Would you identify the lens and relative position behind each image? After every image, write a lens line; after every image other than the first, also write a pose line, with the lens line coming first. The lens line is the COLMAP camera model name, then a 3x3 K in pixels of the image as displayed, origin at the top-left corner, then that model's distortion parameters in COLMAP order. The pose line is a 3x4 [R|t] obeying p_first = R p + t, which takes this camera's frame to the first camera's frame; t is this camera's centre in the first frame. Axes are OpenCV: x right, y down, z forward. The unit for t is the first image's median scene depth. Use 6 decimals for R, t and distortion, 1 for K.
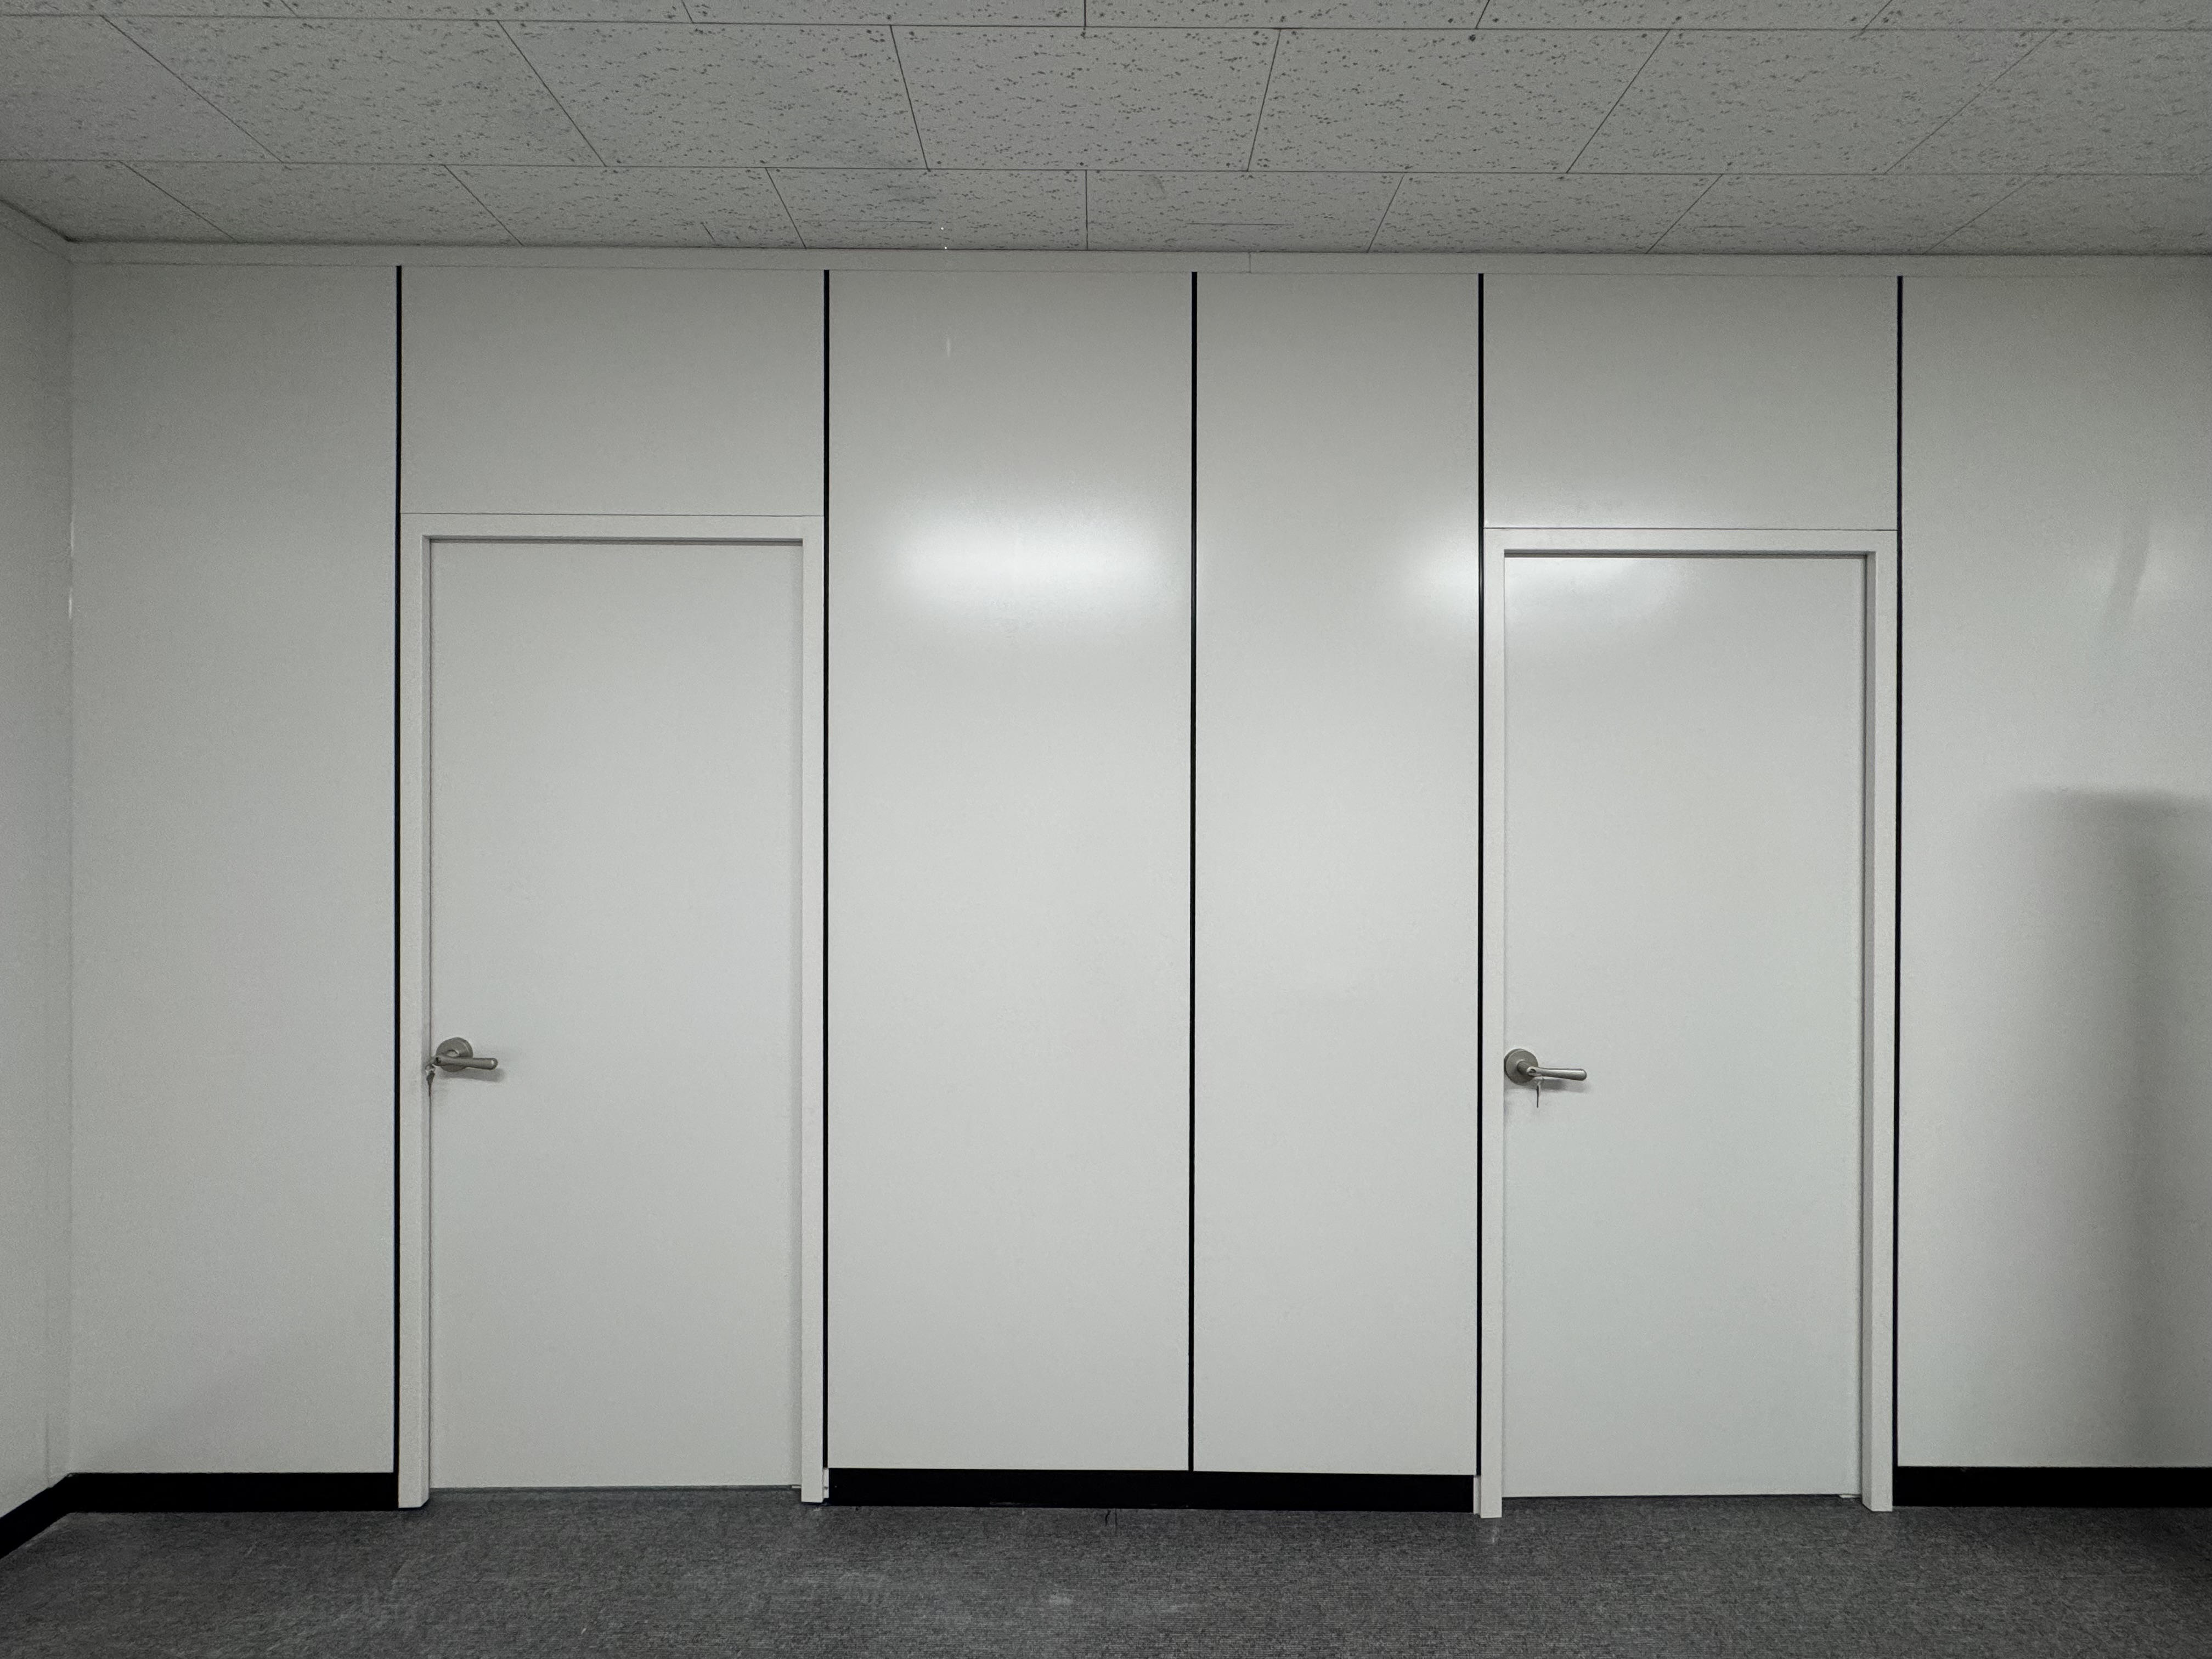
lens RADIAL K [[881.8, 0, 1104.2], [0, 881.8, 825.7], [0, 0, 1]] dist [0.001077, 0.000517]
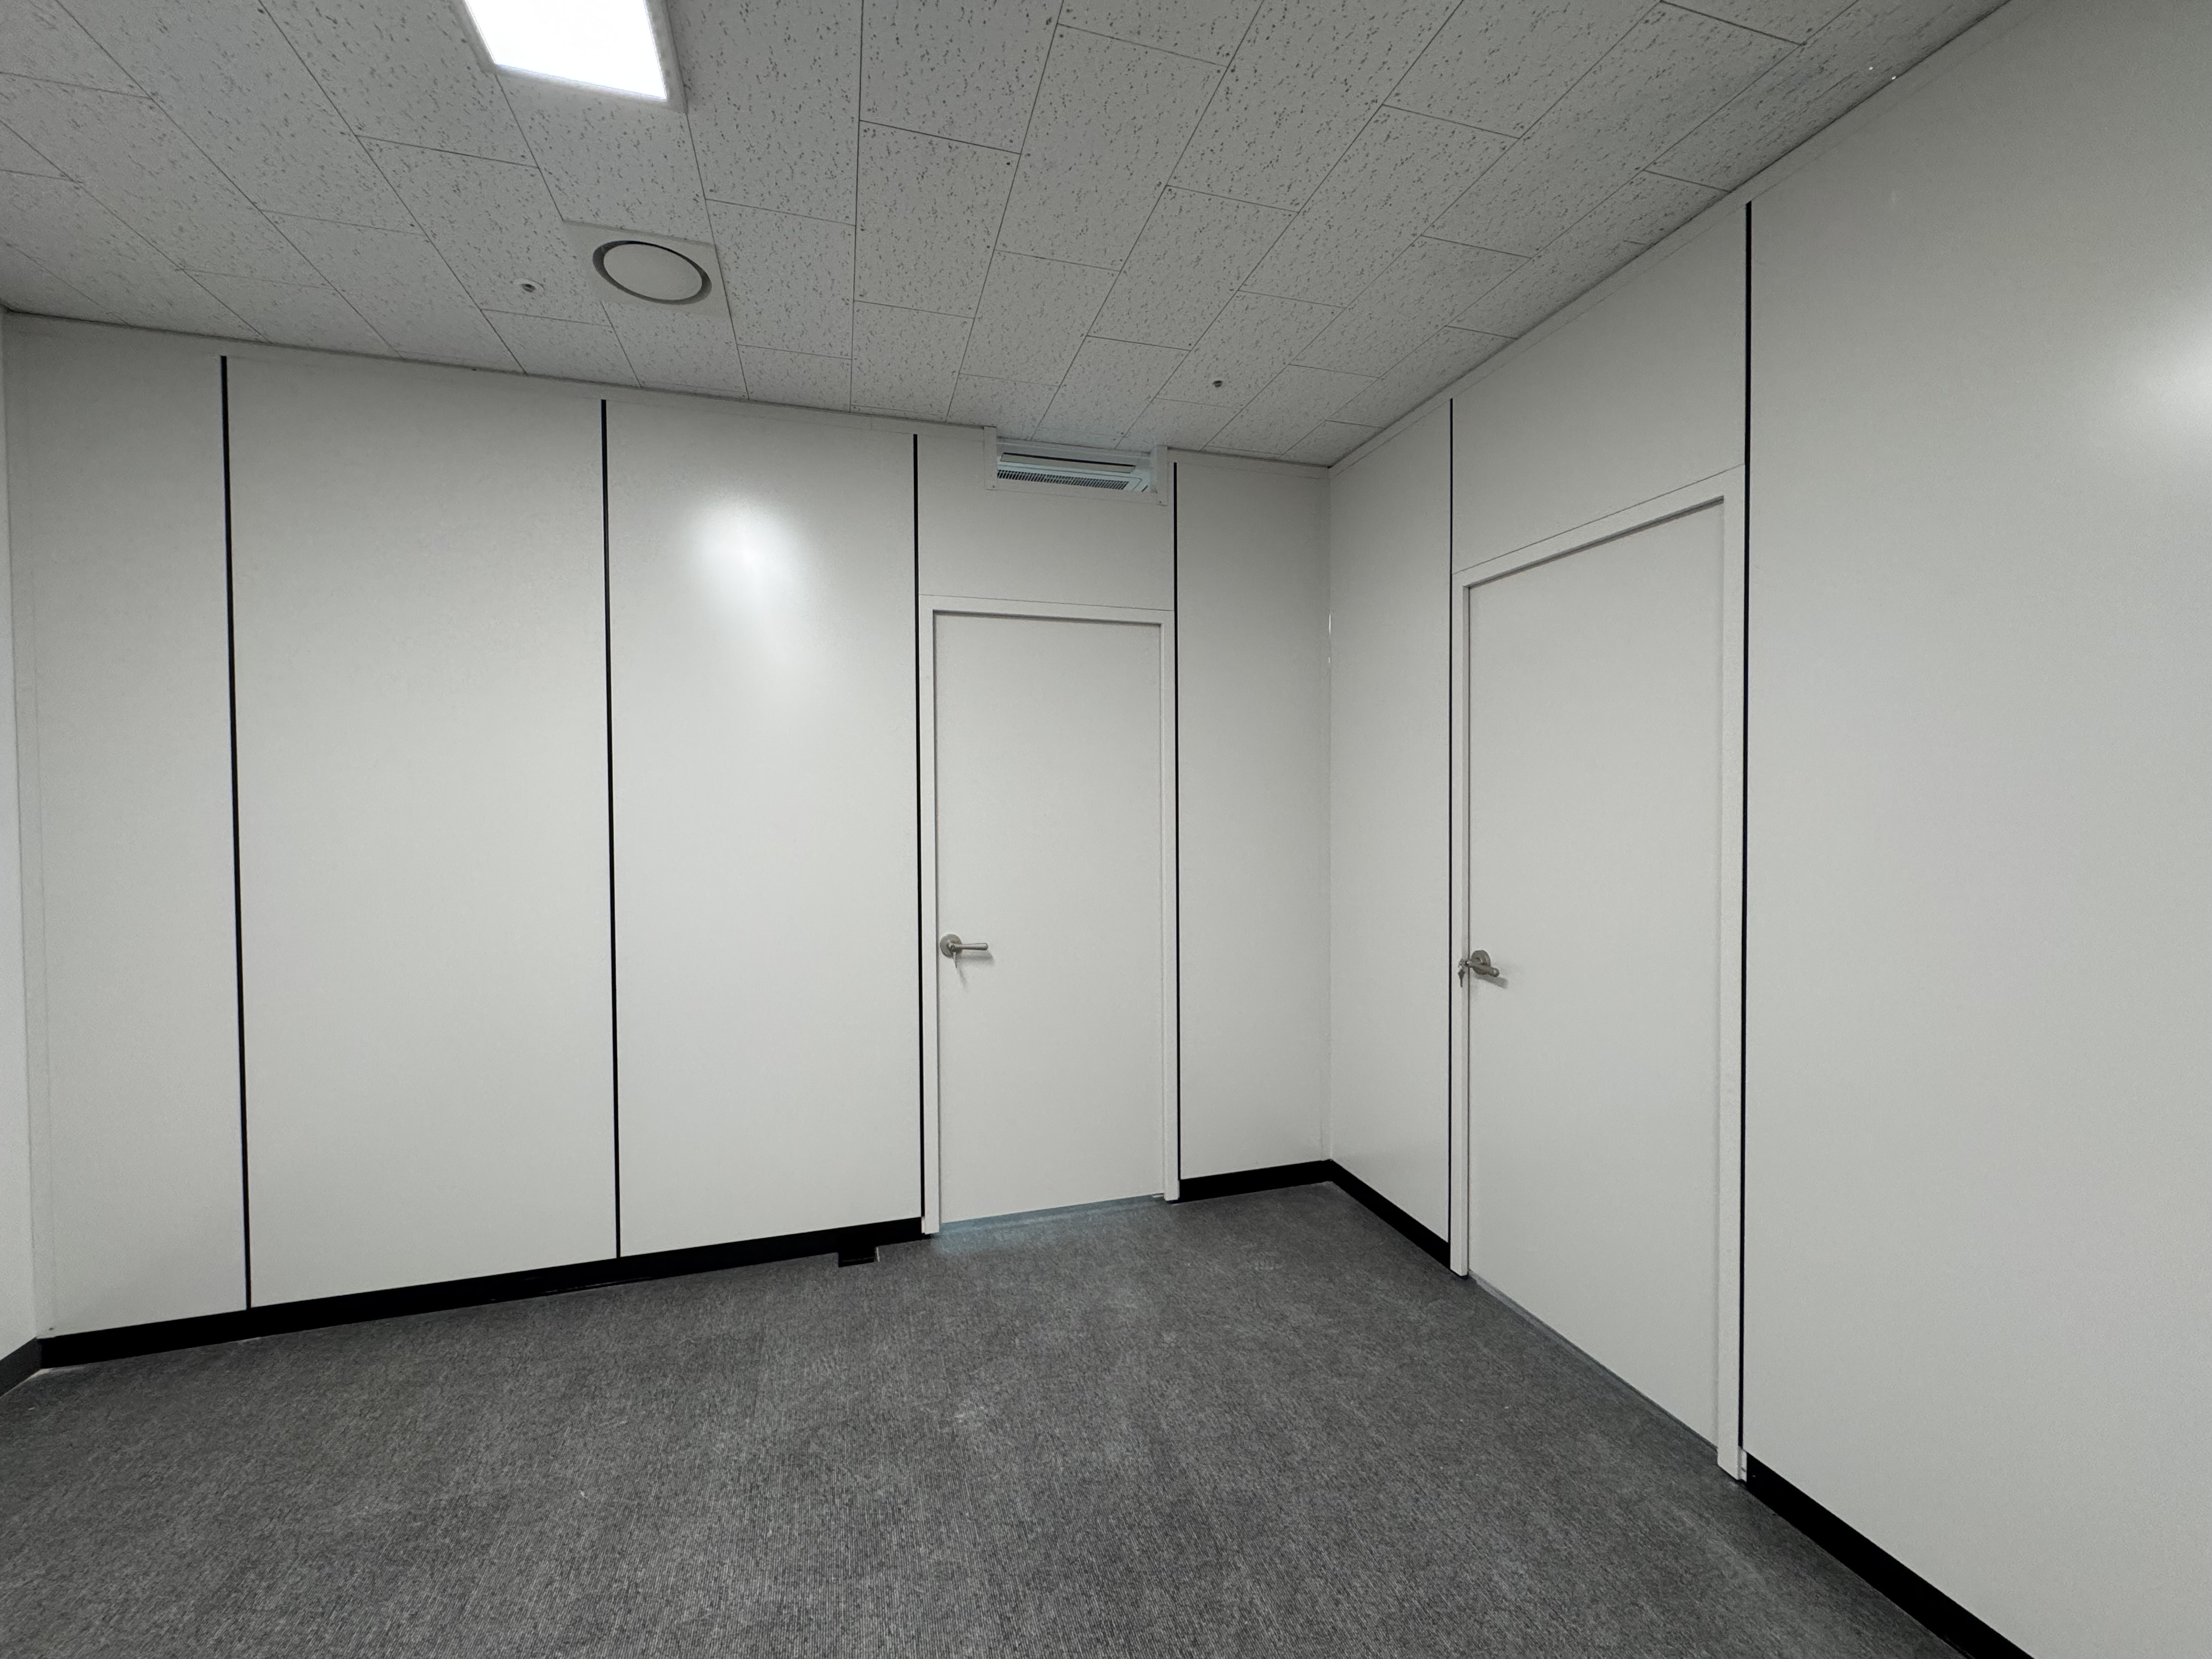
lens RADIAL K [[881.8, 0, 1105.0], [0, 881.8, 827.2], [0, 0, 1]] dist [0.001077, 0.000517]
pose [[0.287251, 0.019398, -0.957659, 0.406277], [0.005112, 0.999750, 0.021784, 0.018053], [0.957842, -0.011153, 0.287080, 0.055677]]
